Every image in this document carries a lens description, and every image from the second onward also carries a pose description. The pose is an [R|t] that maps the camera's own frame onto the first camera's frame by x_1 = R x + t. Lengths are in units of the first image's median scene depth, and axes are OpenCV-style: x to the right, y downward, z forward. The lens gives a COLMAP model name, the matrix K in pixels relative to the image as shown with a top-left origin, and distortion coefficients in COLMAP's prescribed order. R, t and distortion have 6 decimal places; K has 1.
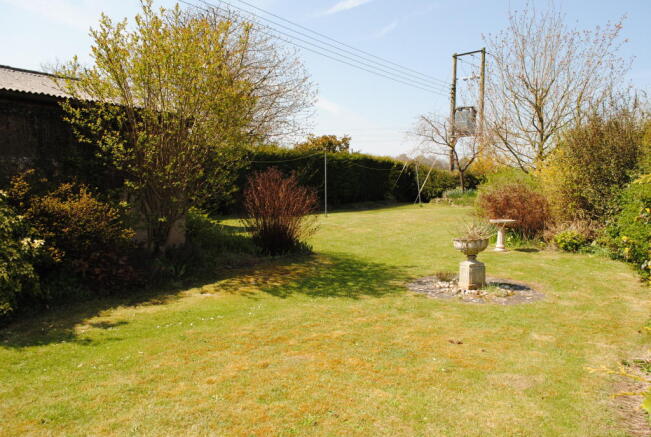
lens RADIAL K [[520.2, 0, 325.5], [0, 520.2, 218.5], [0, 0, 1]] dist [-0.041189, 0.014188]
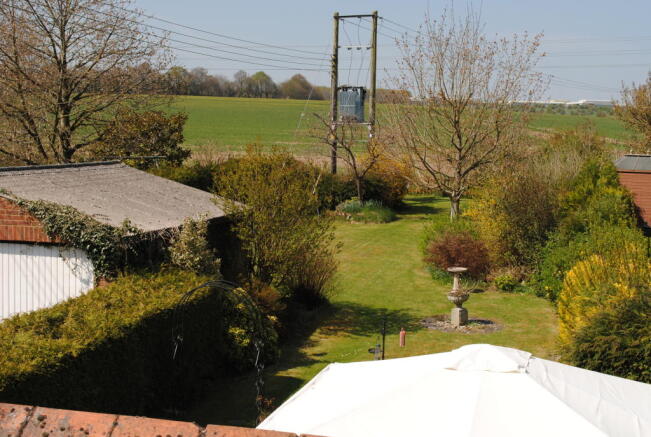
lens RADIAL K [[1015.3, 0, 325.5], [0, 1015.3, 218.5], [0, 0, 1]] dist [0.253878, -0.012612]
pose [[0.947972, -0.035649, 0.316351, -0.716873], [0.026706, 0.999113, 0.032561, -0.200063], [-0.317231, -0.022418, 0.948083, -1.208319]]
